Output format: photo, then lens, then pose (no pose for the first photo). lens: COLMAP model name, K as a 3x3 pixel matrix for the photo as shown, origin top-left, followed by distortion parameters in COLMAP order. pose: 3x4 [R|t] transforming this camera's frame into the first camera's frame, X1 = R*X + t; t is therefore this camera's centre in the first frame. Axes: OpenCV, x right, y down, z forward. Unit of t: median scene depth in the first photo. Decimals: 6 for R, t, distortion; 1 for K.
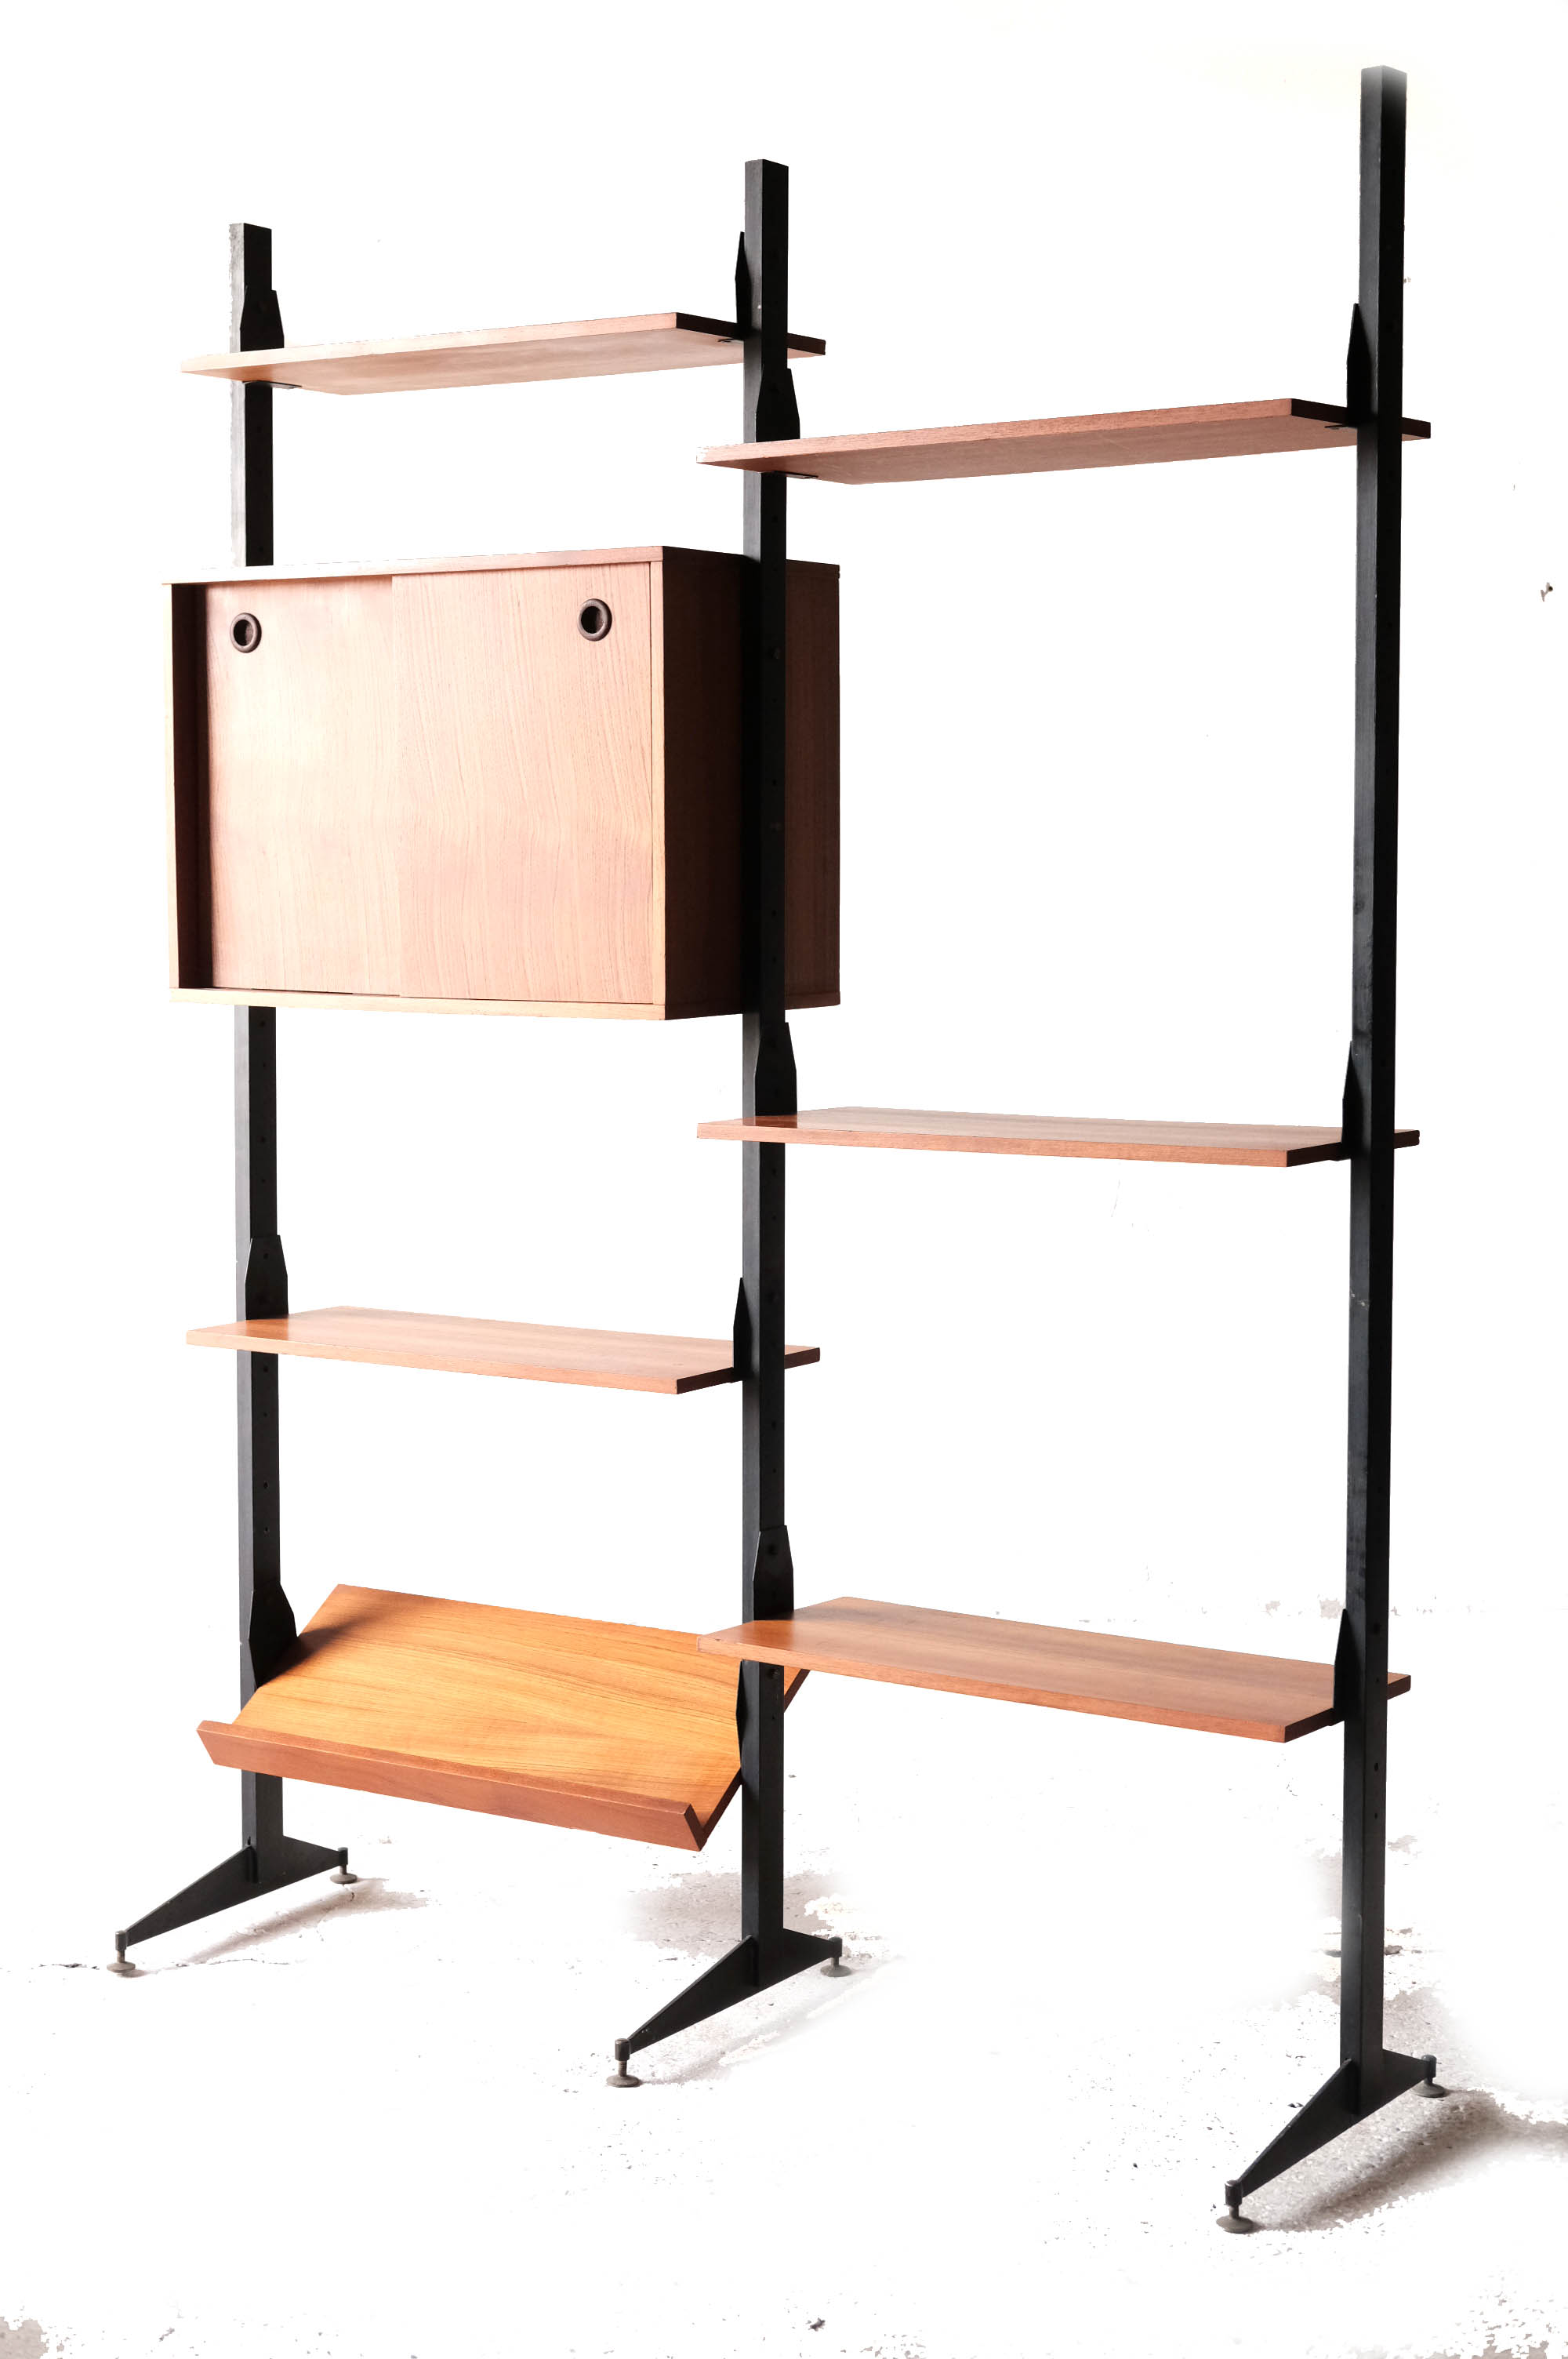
lens RADIAL K [[3792.7, 0, 800.3], [0, 3792.7, 1181.4], [0, 0, 1]] dist [0.010334, 0.000000]
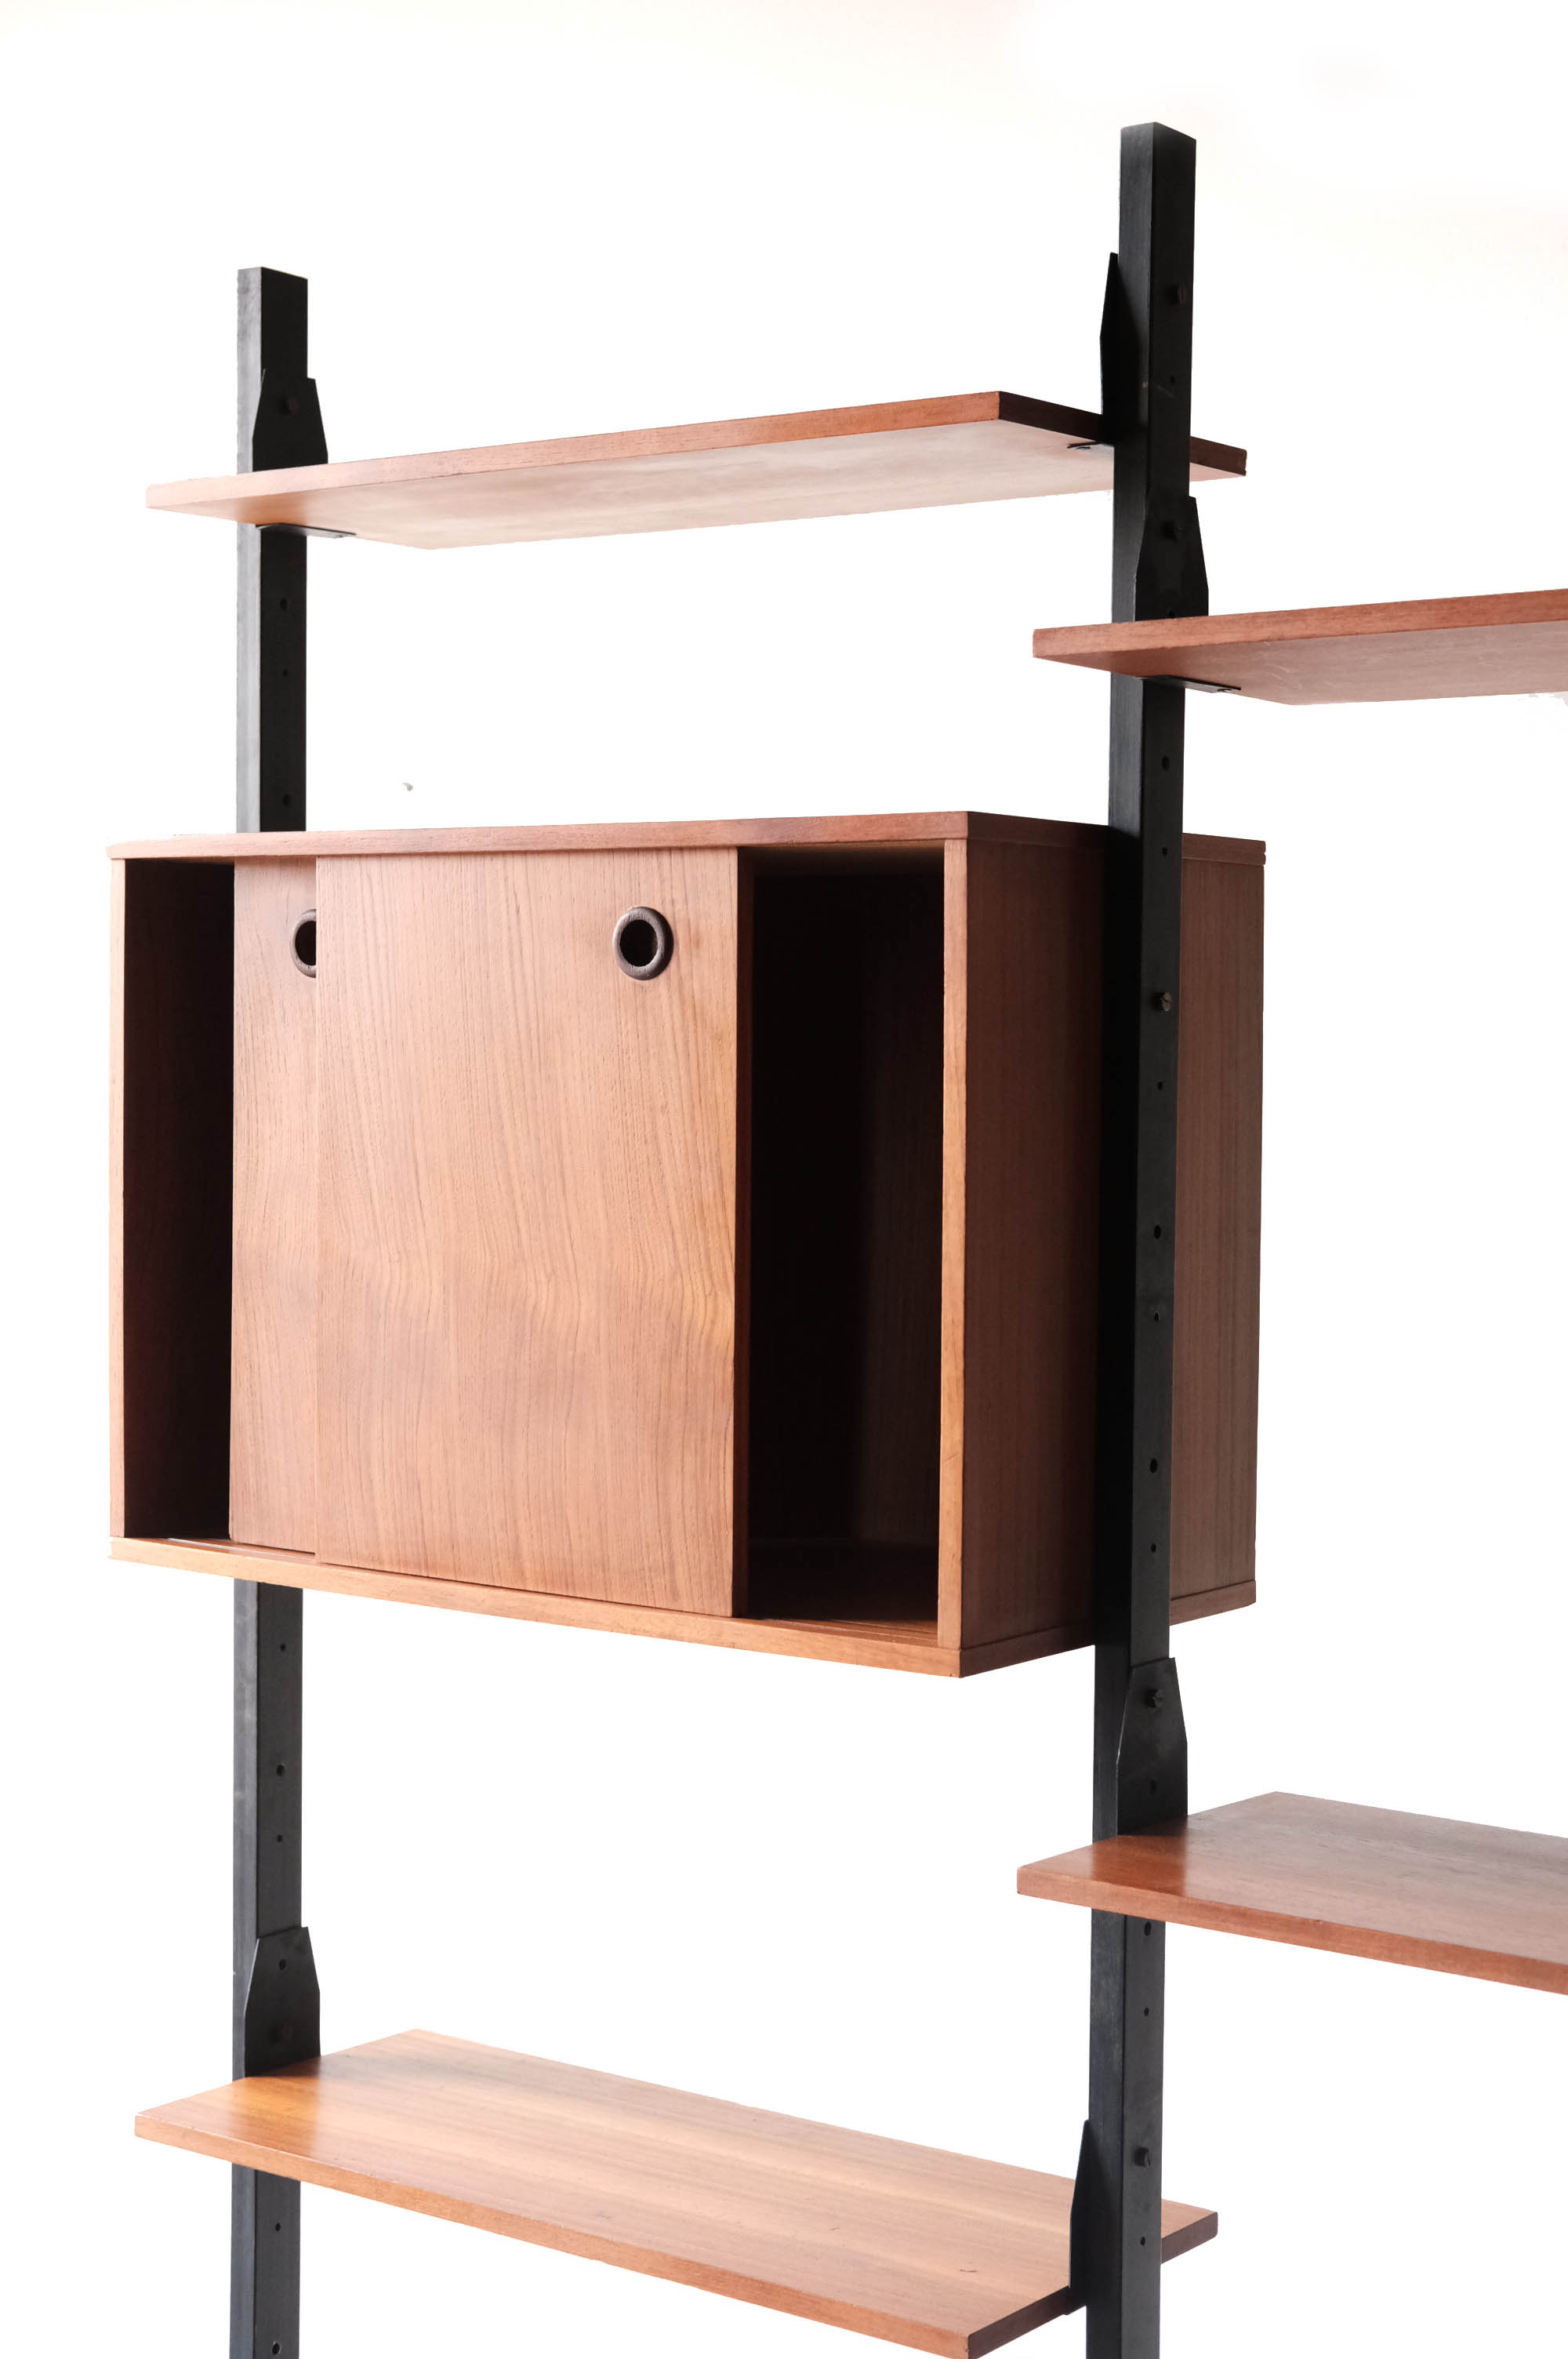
lens RADIAL K [[3792.7, 0, 786.1], [0, 3792.7, 1162.2], [0, 0, 1]] dist [0.010334, 0.000000]
pose [[0.998305, 0.010082, -0.057319, -0.028831], [-0.013261, 0.998379, -0.055357, -0.081917], [0.056668, 0.056023, 0.996820, 0.431541]]
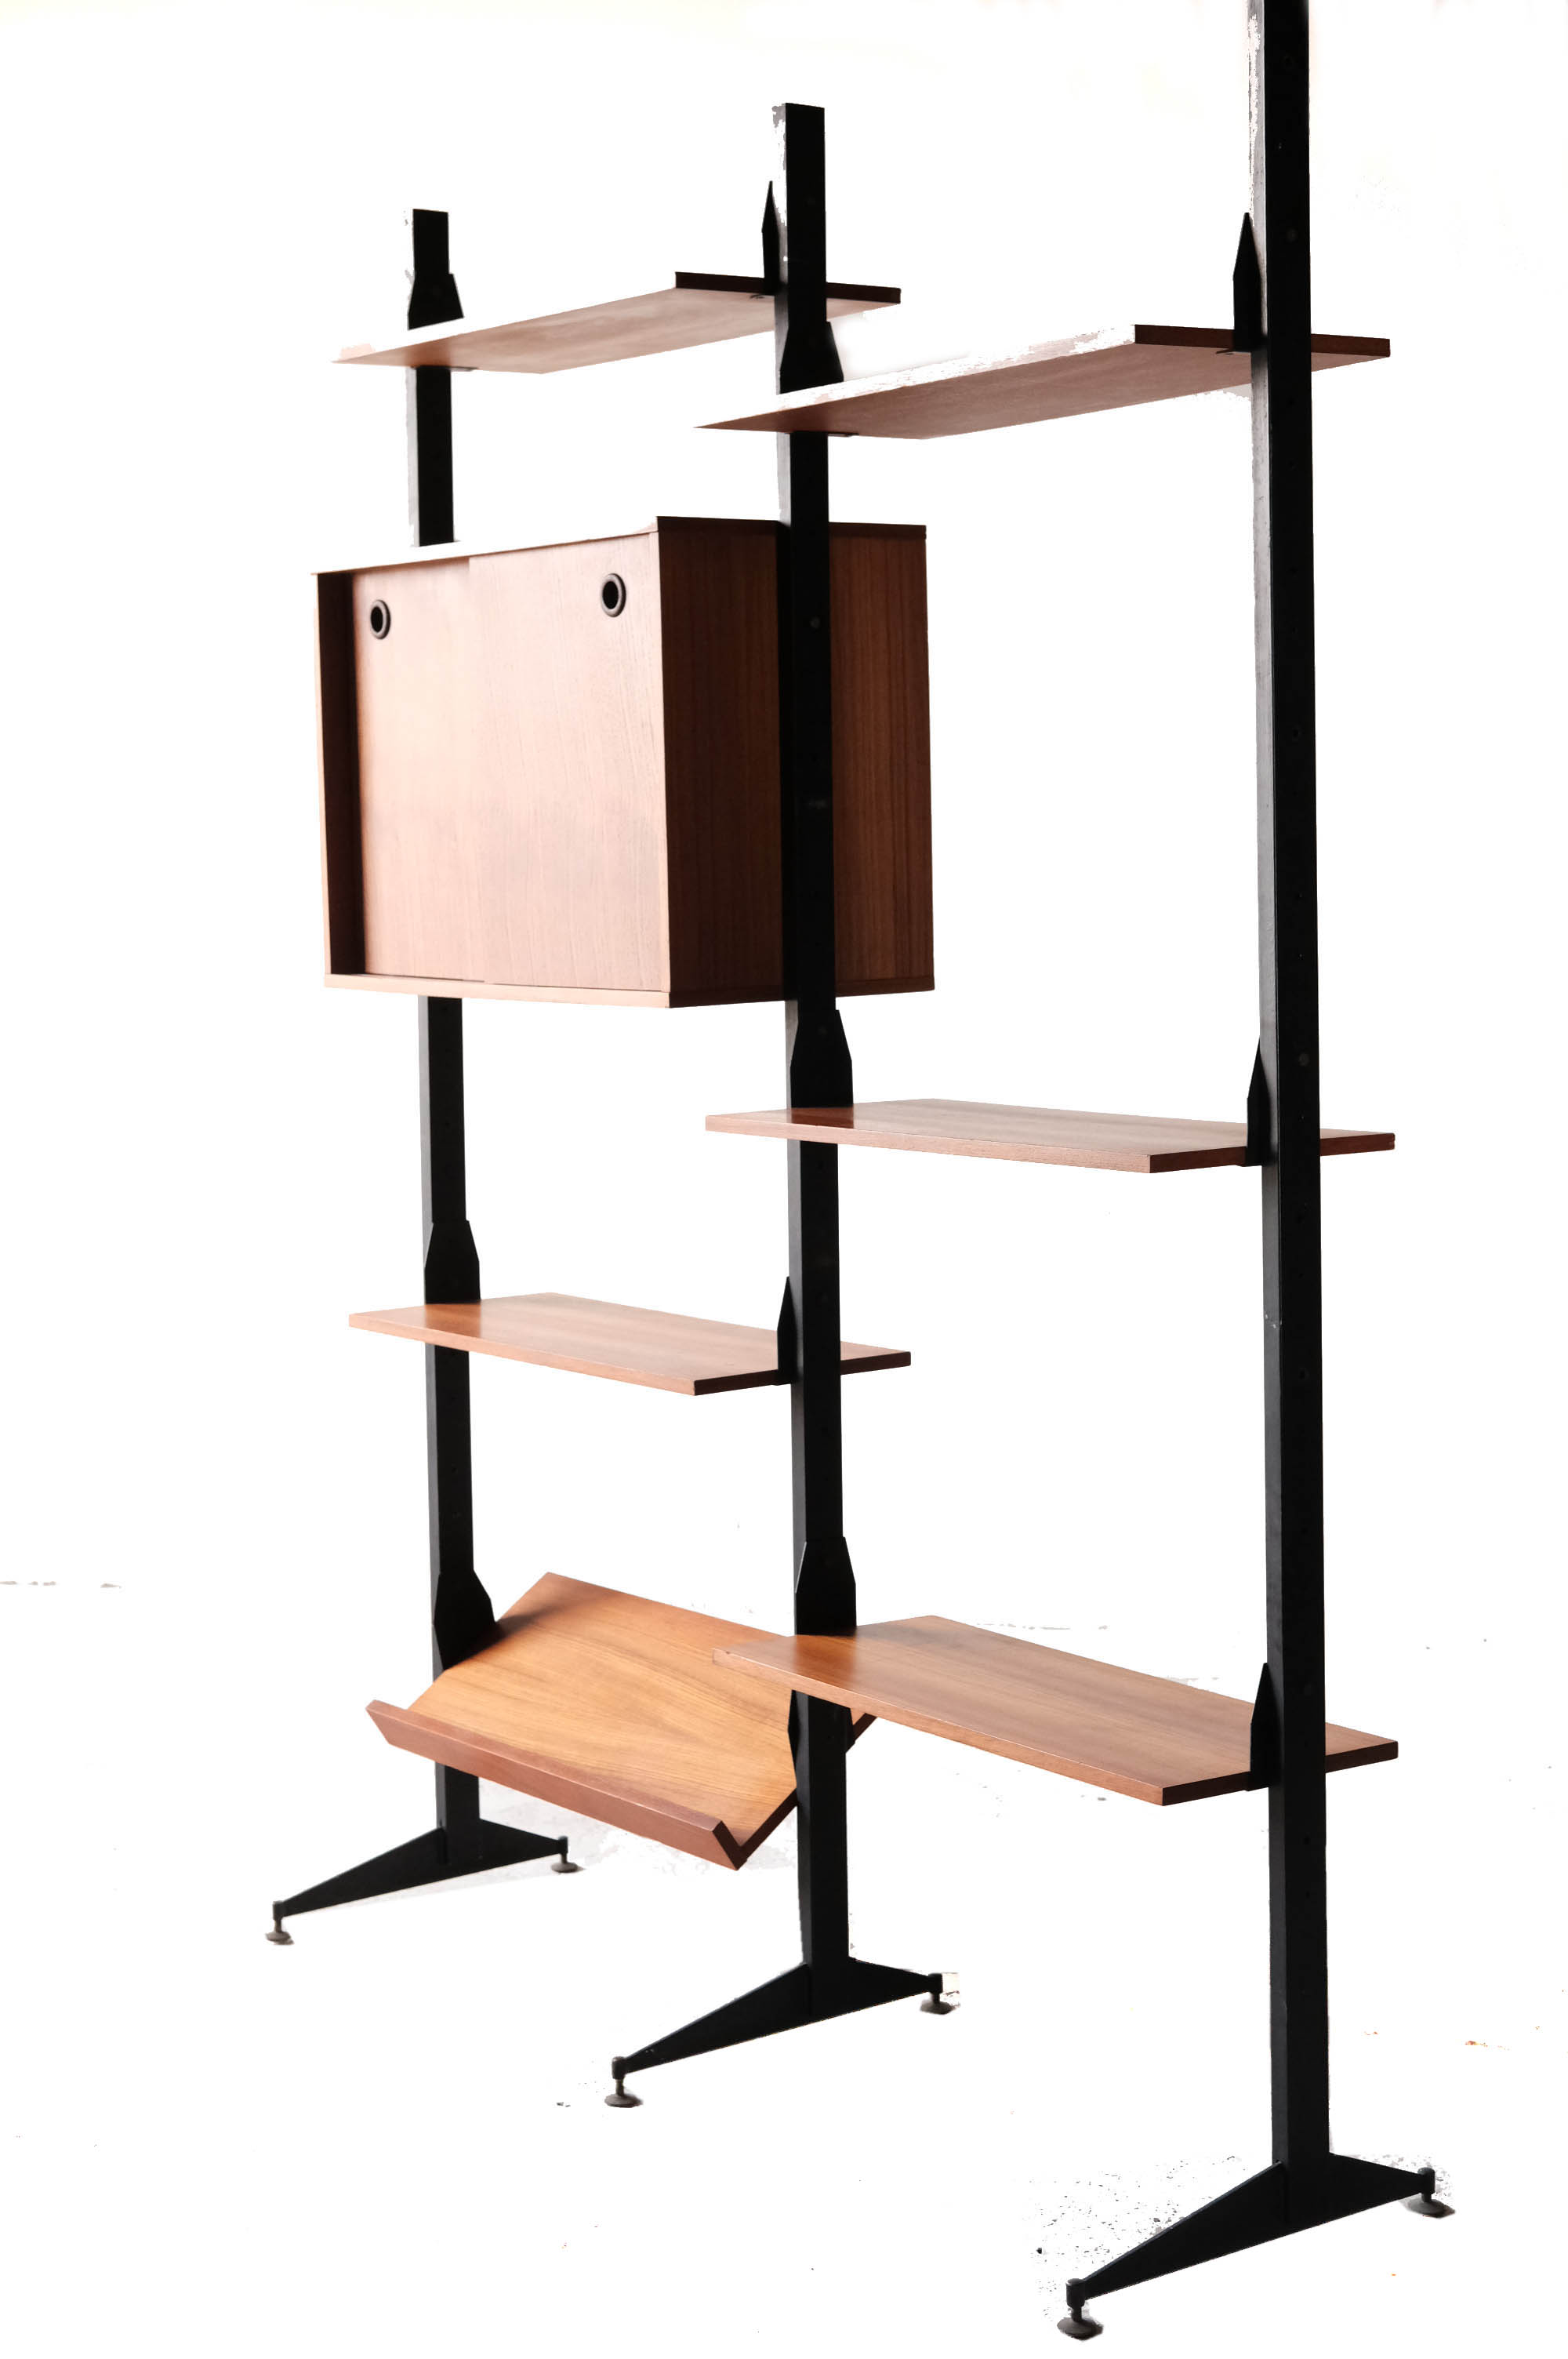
lens RADIAL K [[3792.7, 0, 767.8], [0, 3792.7, 1183.3], [0, 0, 1]] dist [0.010334, 0.000000]
pose [[0.930884, 0.017654, -0.364888, 0.323155], [-0.013948, 0.999821, 0.012791, -0.010152], [0.365048, -0.006817, 0.930964, 0.105456]]
